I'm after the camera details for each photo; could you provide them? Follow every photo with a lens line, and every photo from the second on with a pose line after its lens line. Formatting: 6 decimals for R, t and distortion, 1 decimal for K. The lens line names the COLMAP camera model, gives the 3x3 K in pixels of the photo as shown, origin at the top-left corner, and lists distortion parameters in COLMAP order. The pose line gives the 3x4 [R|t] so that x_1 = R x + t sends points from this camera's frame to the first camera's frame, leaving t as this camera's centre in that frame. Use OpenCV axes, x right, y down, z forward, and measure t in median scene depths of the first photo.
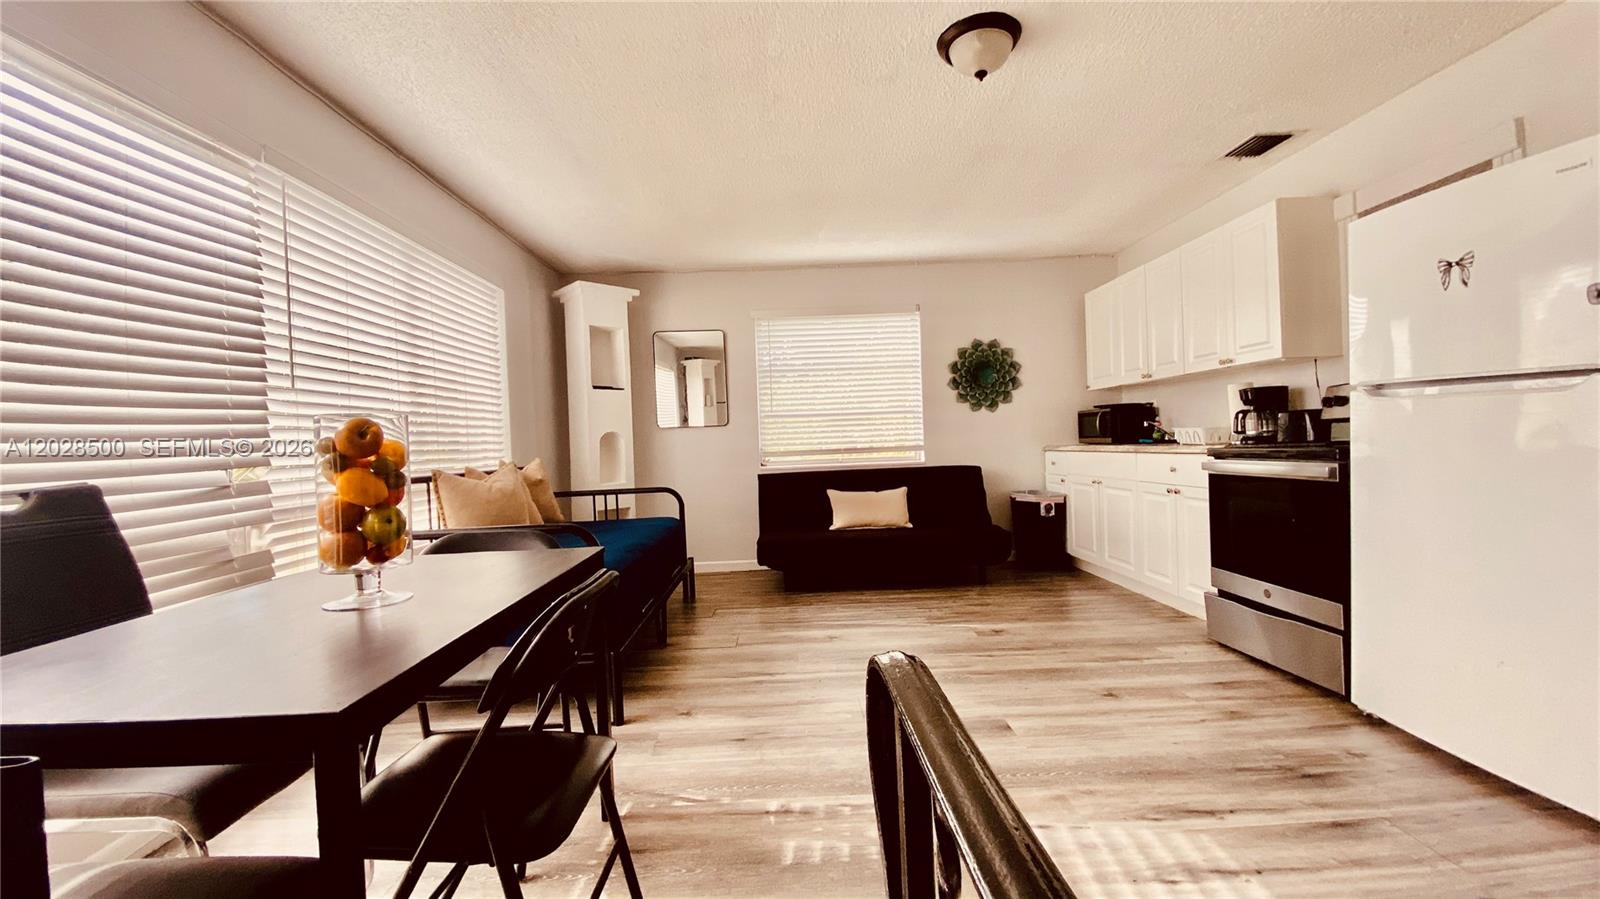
lens RADIAL K [[639.7, 0, 792.8], [0, 639.7, 445.6], [0, 0, 1]] dist [0.044410, -0.034391]
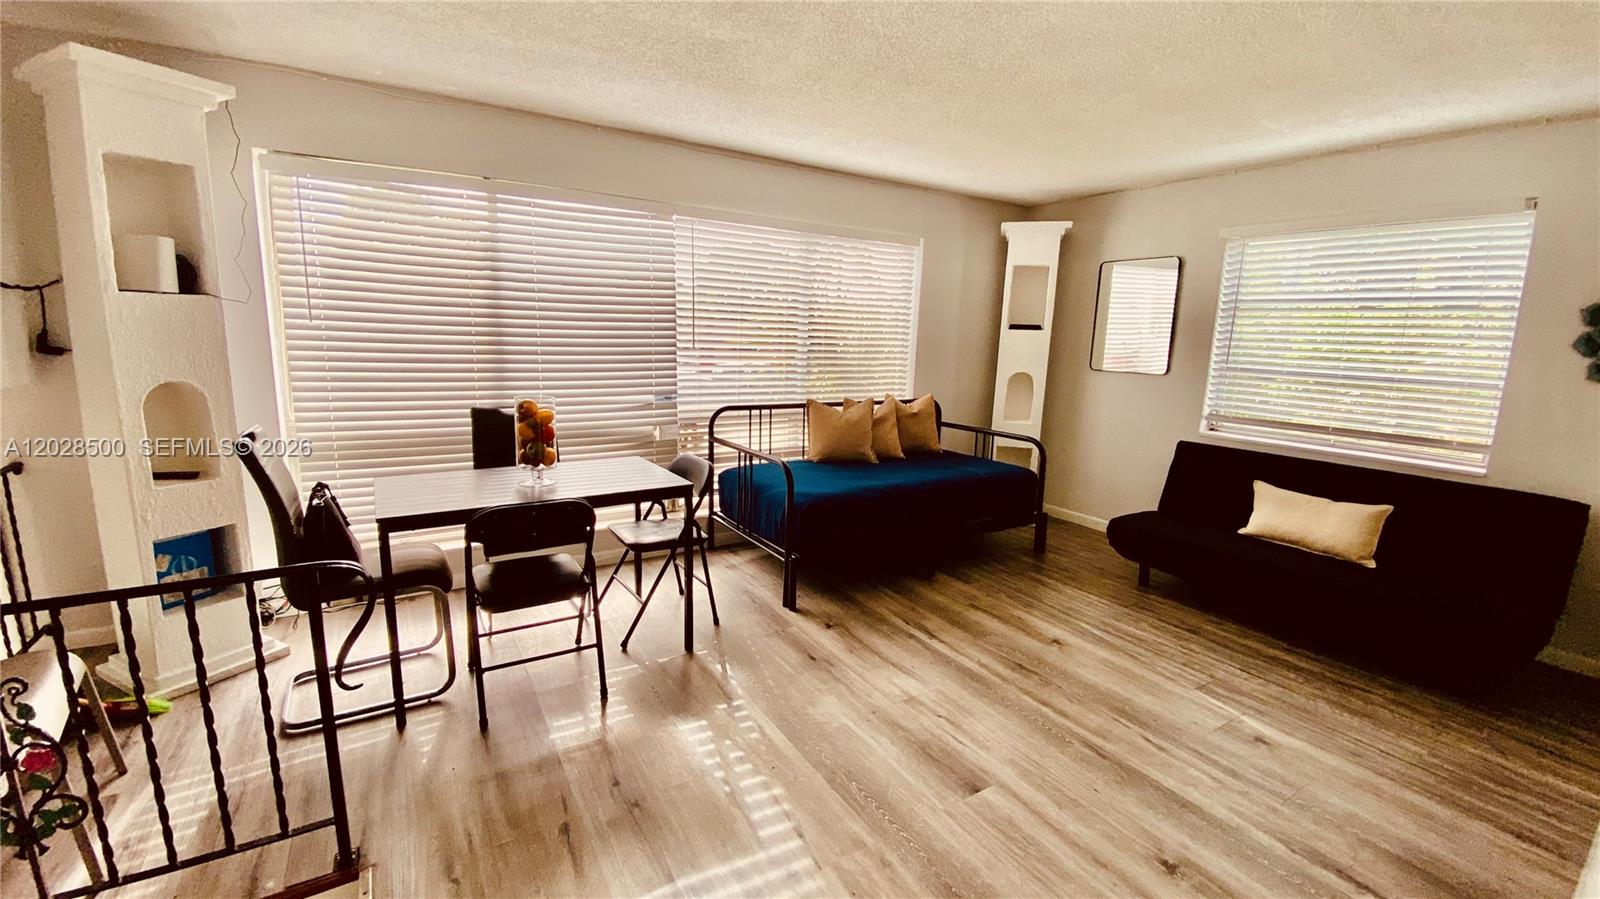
lens RADIAL K [[636.0, 0, 797.2], [0, 636.0, 446.0], [0, 0, 1]] dist [0.058774, -0.058565]
pose [[0.511743, 0.200680, -0.835372, 0.489261], [-0.053114, 0.977867, 0.202374, -0.113150], [0.857495, -0.059193, 0.511076, 0.205665]]
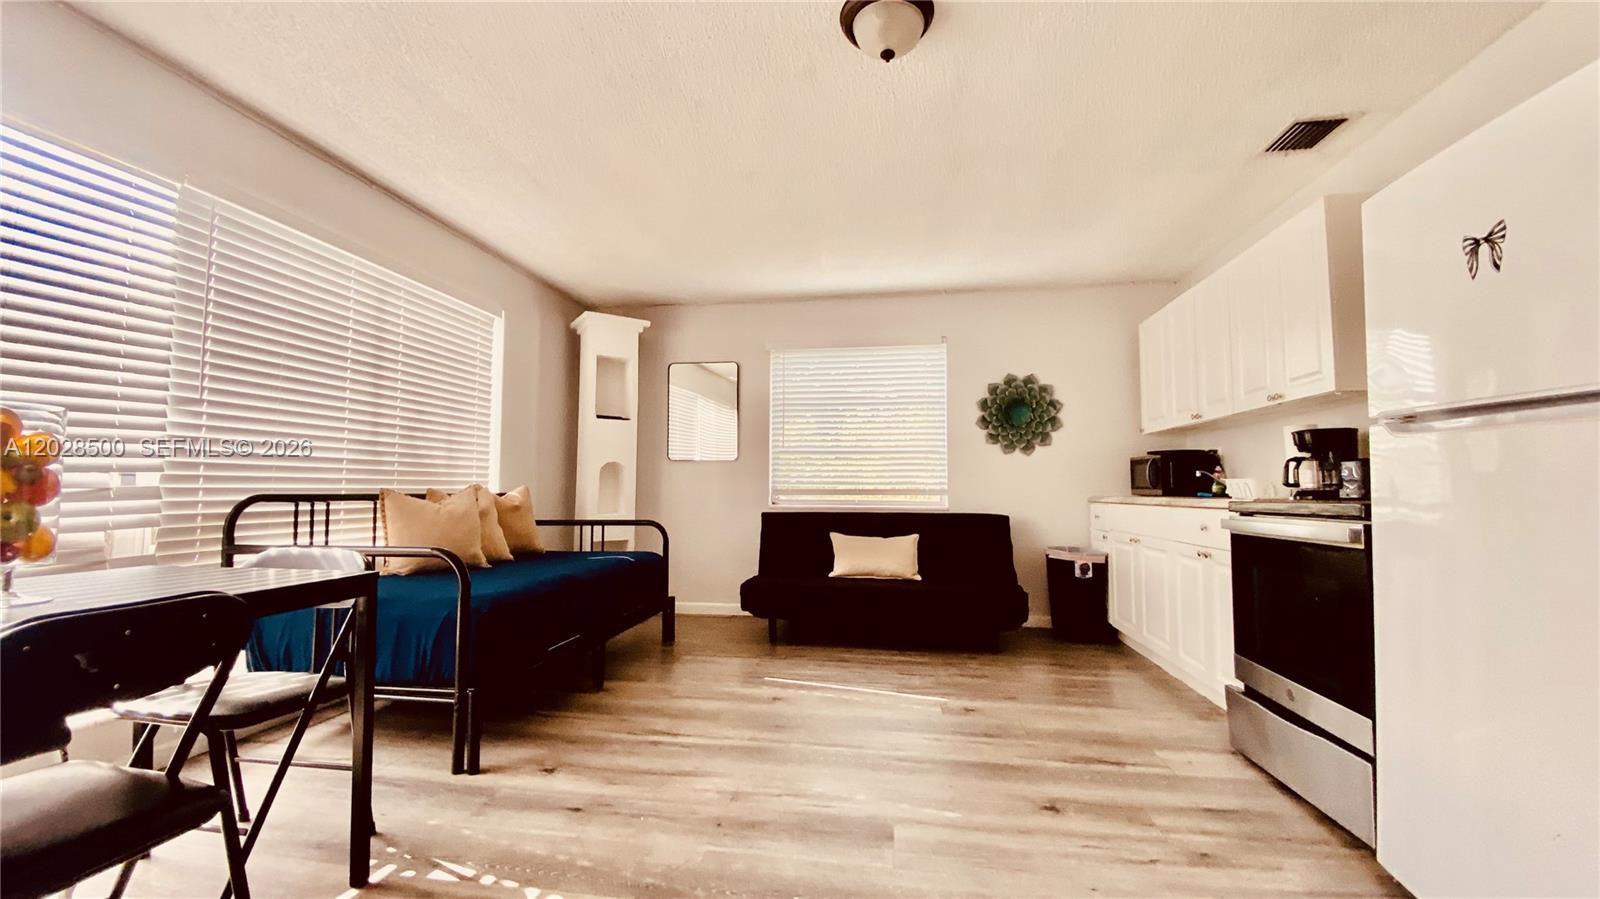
lens RADIAL K [[639.7, 0, 792.8], [0, 639.7, 445.6], [0, 0, 1]] dist [0.044410, -0.034391]
pose [[0.984176, 0.029775, -0.174673, 0.193698], [-0.041894, 0.996933, -0.066108, 0.008560], [0.172168, 0.072380, 0.982405, 0.092784]]
